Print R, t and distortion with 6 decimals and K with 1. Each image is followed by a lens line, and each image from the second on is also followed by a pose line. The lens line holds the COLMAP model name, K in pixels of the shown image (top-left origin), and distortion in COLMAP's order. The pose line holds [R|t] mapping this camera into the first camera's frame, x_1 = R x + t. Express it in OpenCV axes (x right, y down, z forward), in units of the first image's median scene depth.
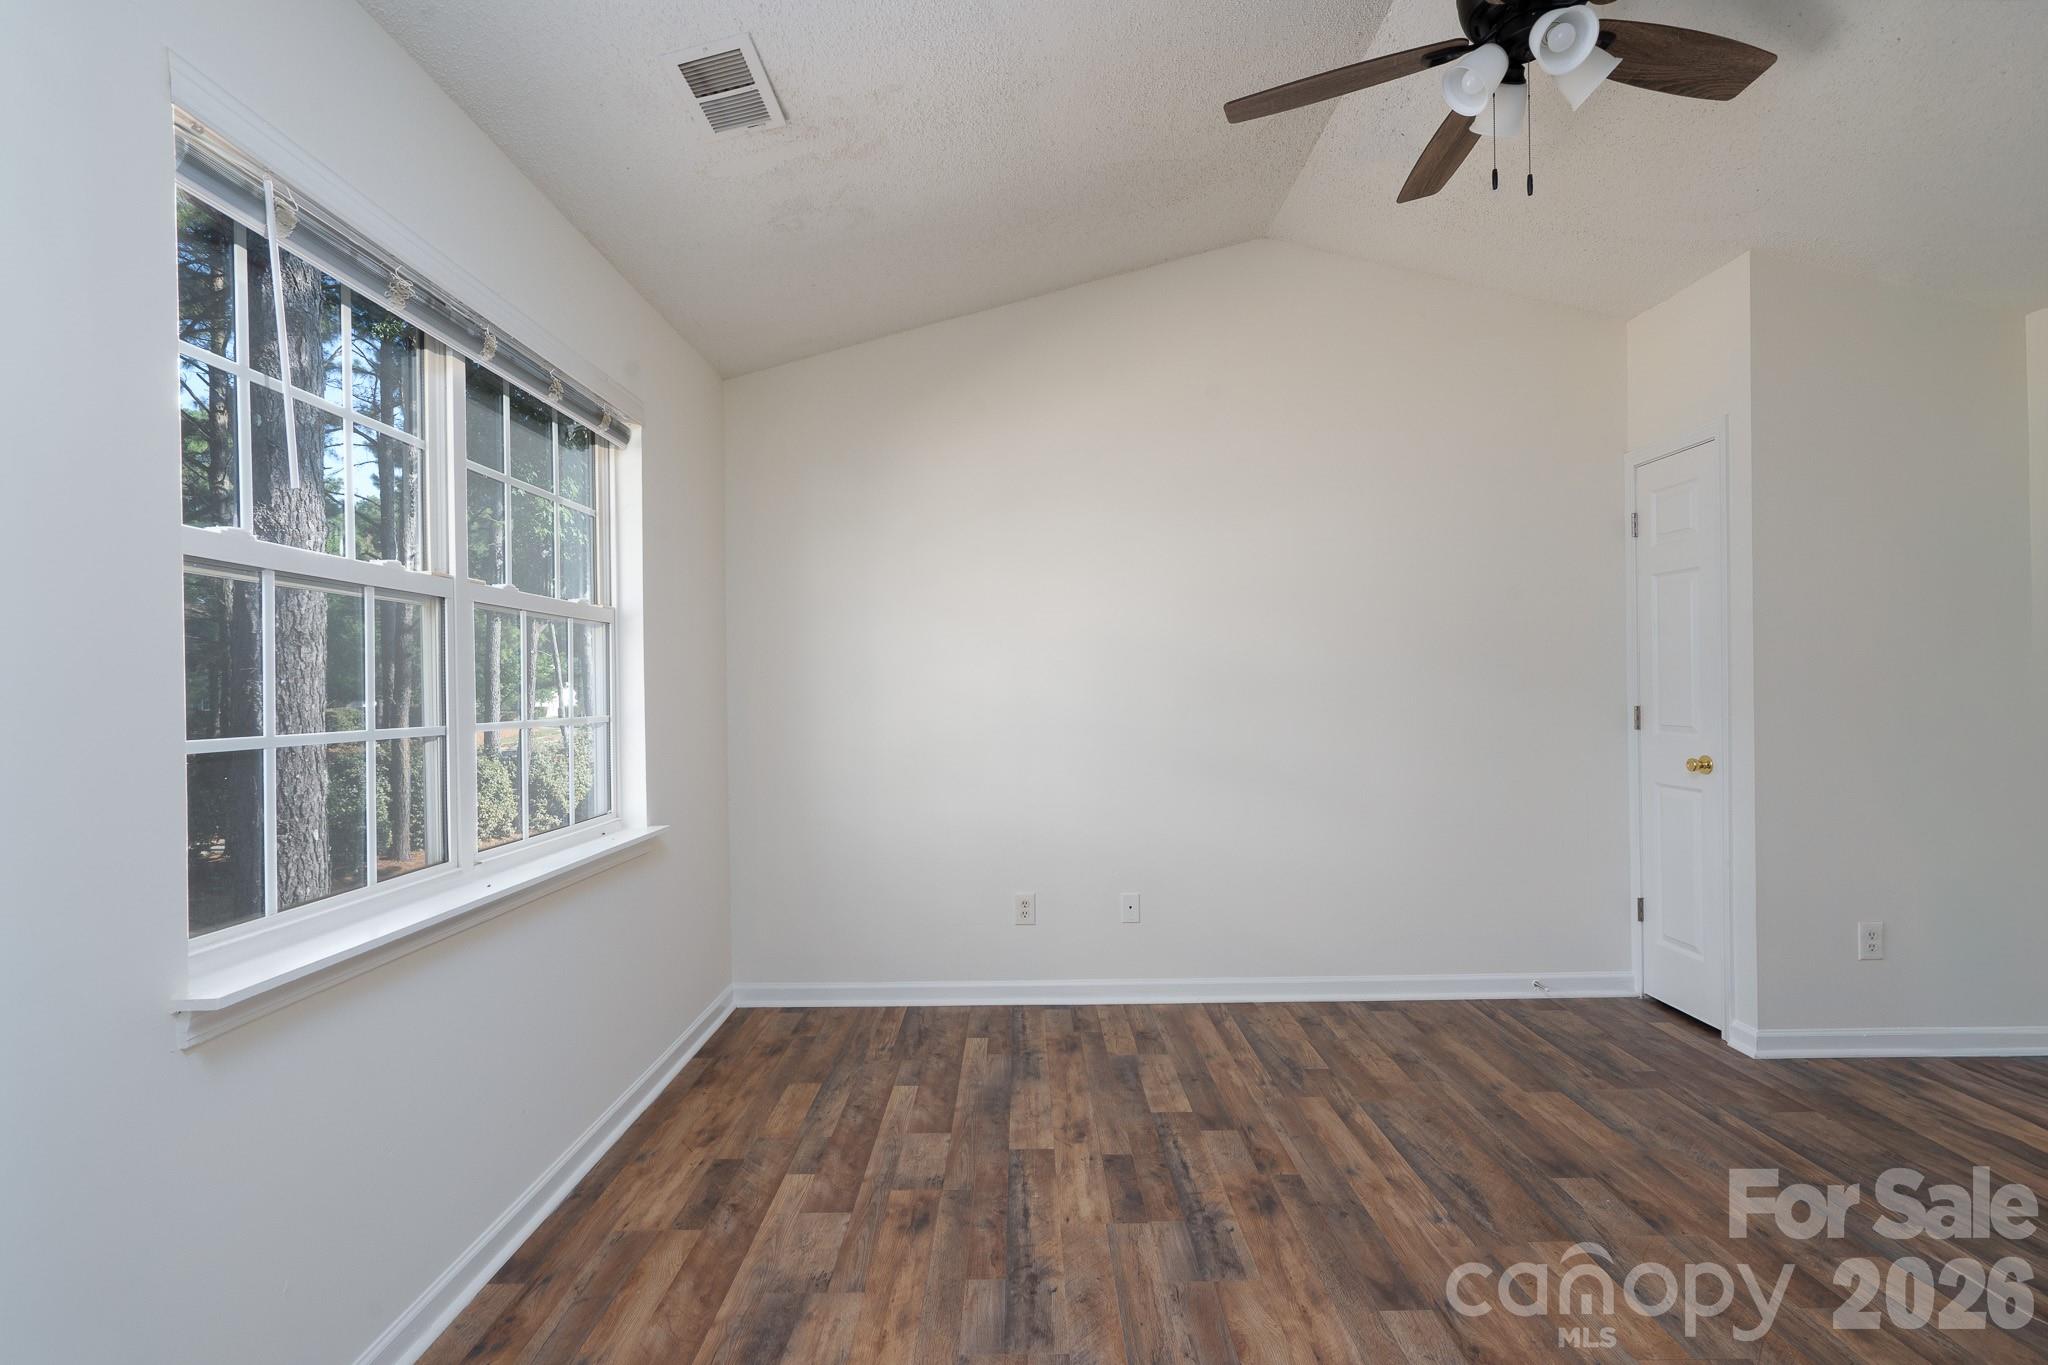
lens RADIAL K [[949.5, 0, 1041.2], [0, 949.5, 687.8], [0, 0, 1]] dist [-0.007677, 0.002863]
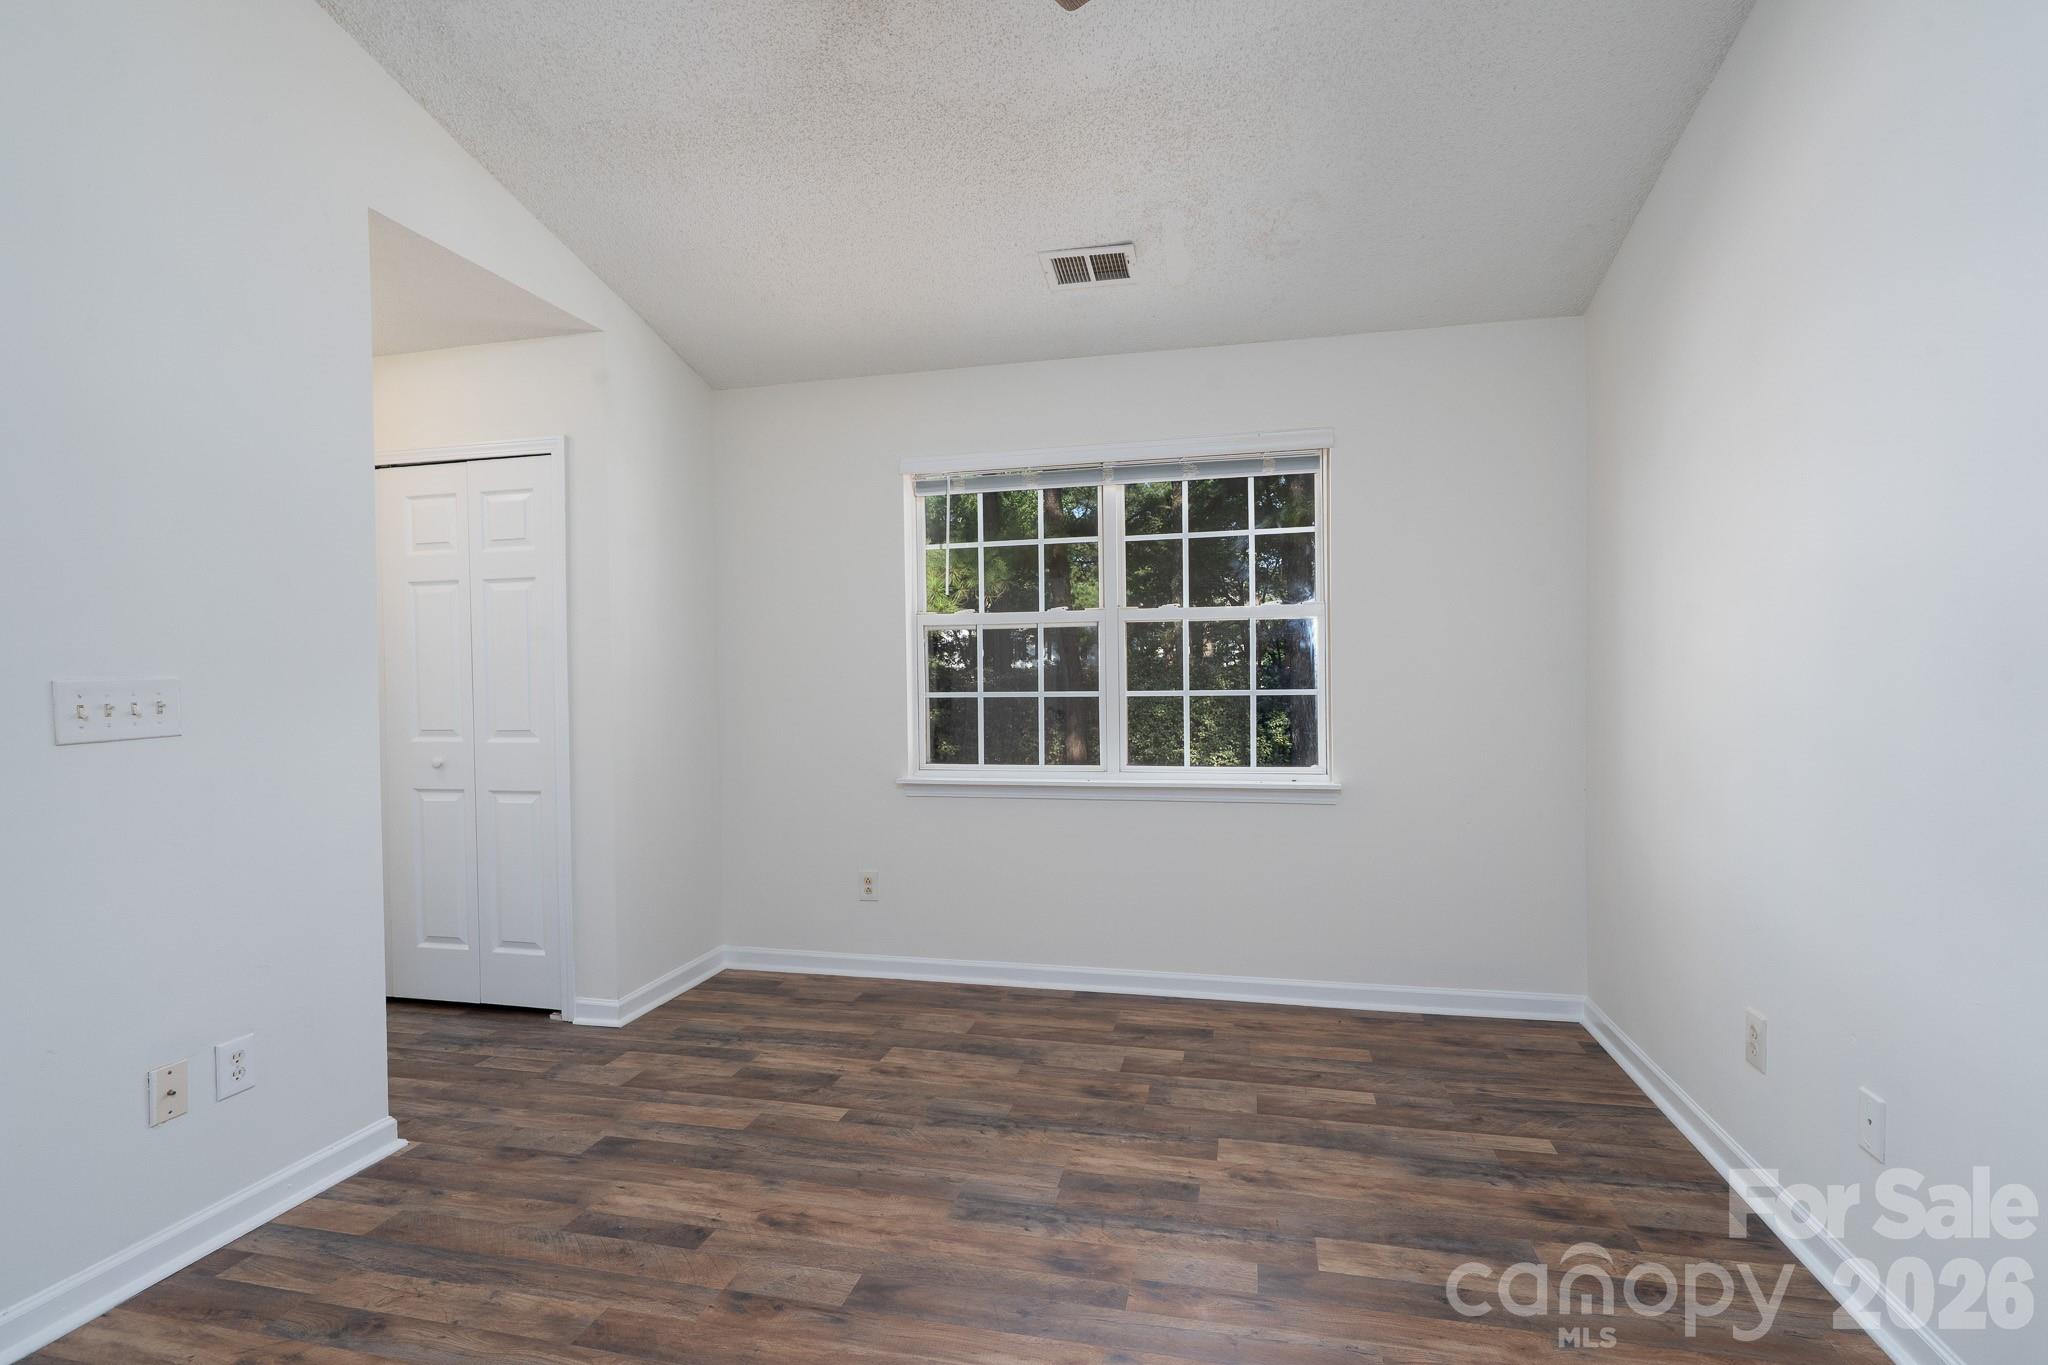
lens RADIAL K [[949.5, 0, 1037.8], [0, 949.5, 683.5], [0, 0, 1]] dist [-0.007677, 0.002863]
pose [[-0.208899, 0.026995, -0.977565, 0.900148], [0.015131, 0.999588, 0.024370, -0.014945], [0.977820, -0.009701, -0.209221, 0.959895]]
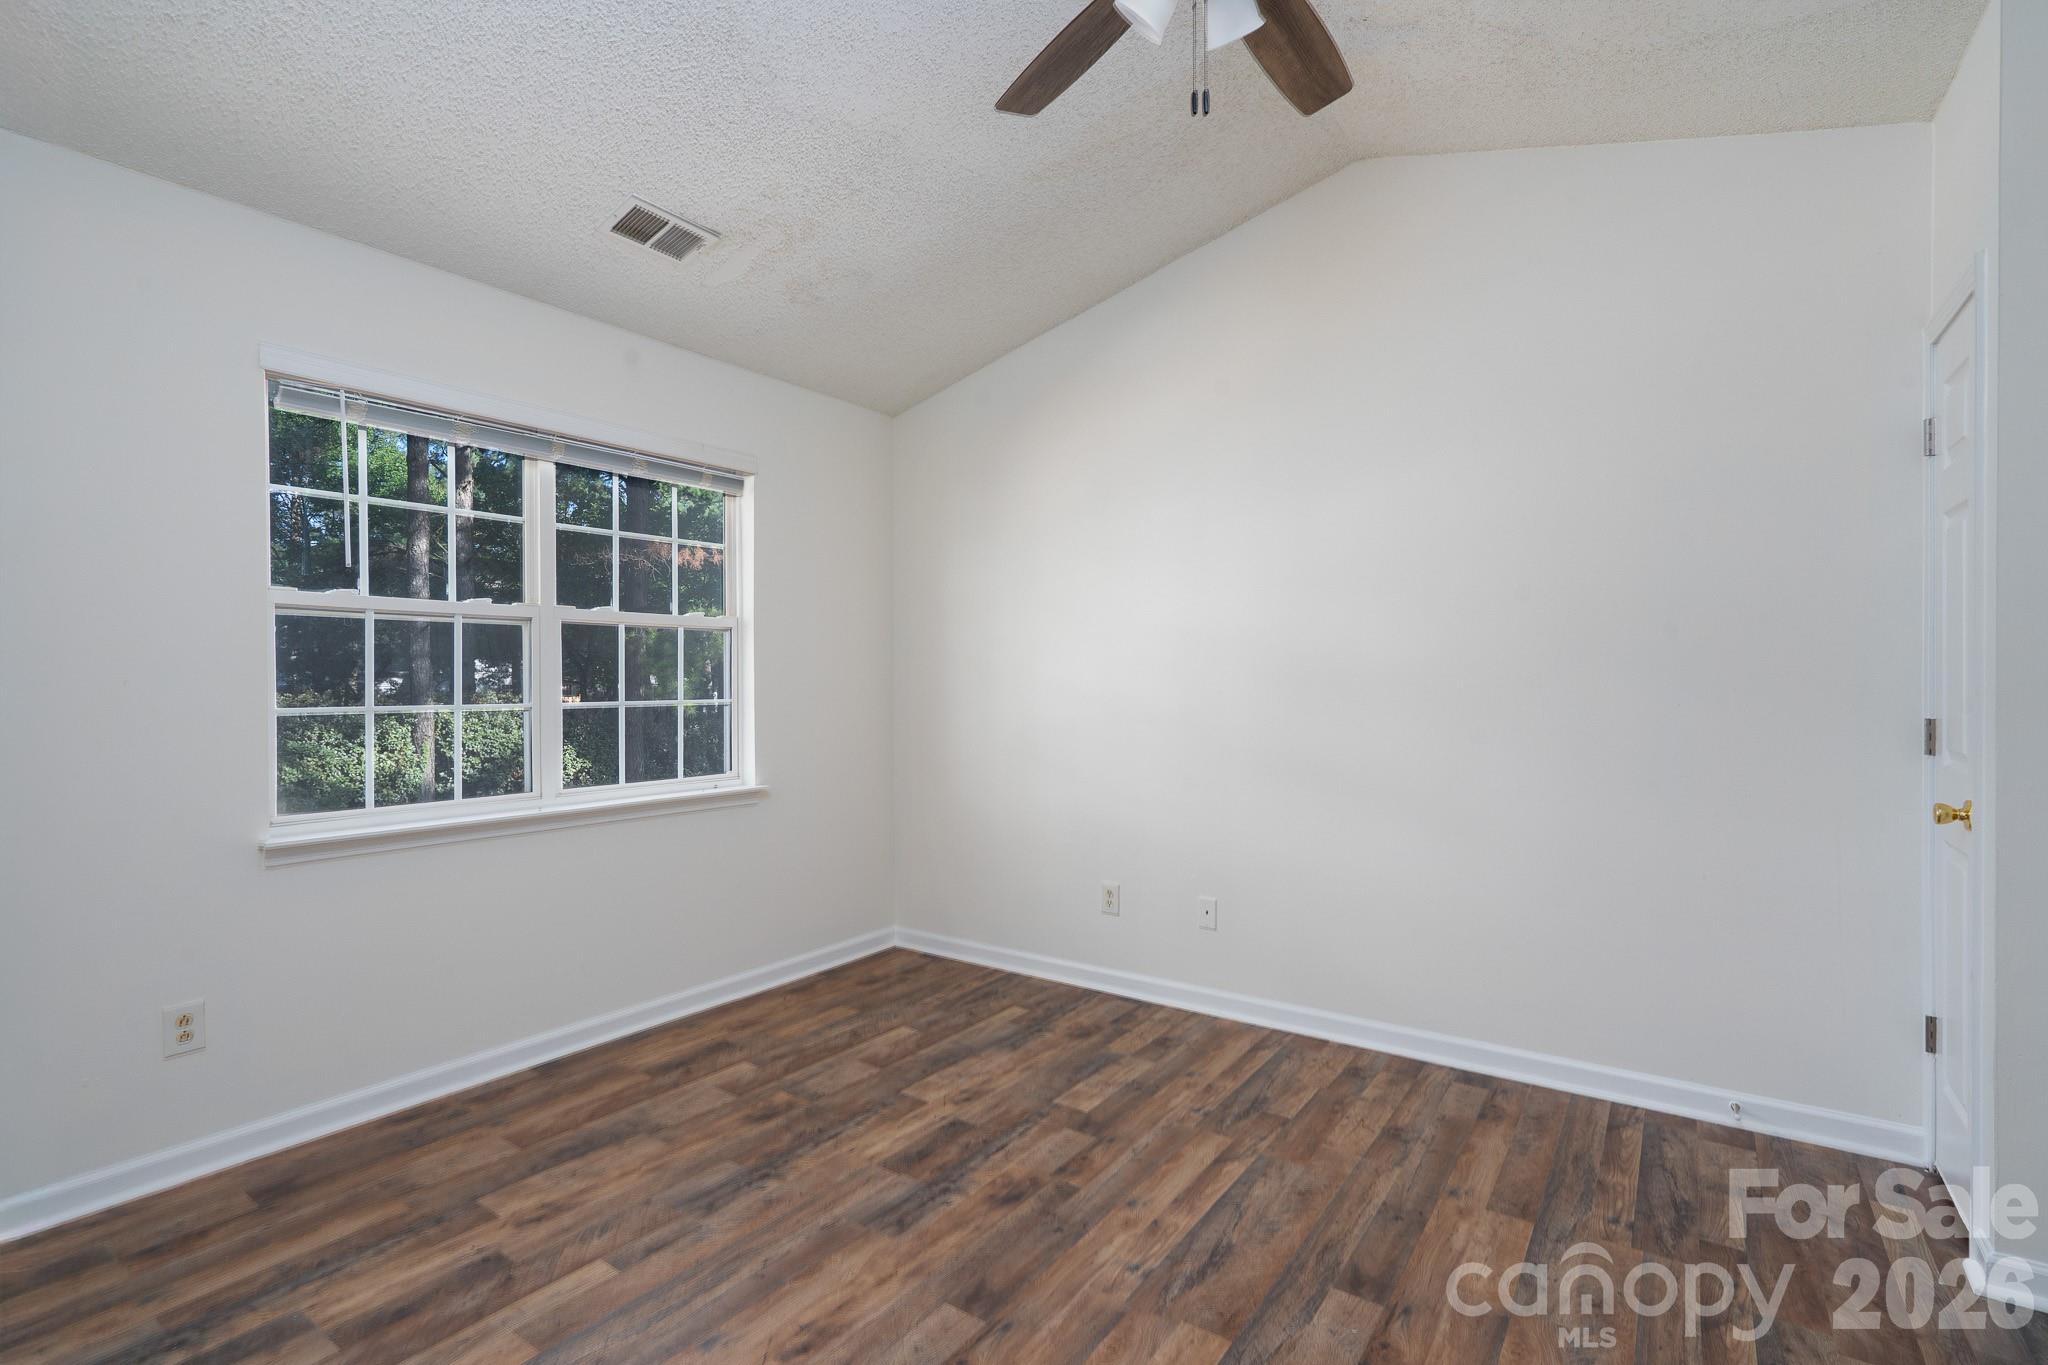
lens RADIAL K [[949.5, 0, 1002.3], [0, 949.5, 685.6], [0, 0, 1]] dist [-0.007677, 0.002863]
pose [[0.814261, 0.012316, -0.580369, 0.663839], [-0.008653, 0.999921, 0.009079, -0.005135], [0.580435, -0.002371, 0.814303, 0.147554]]
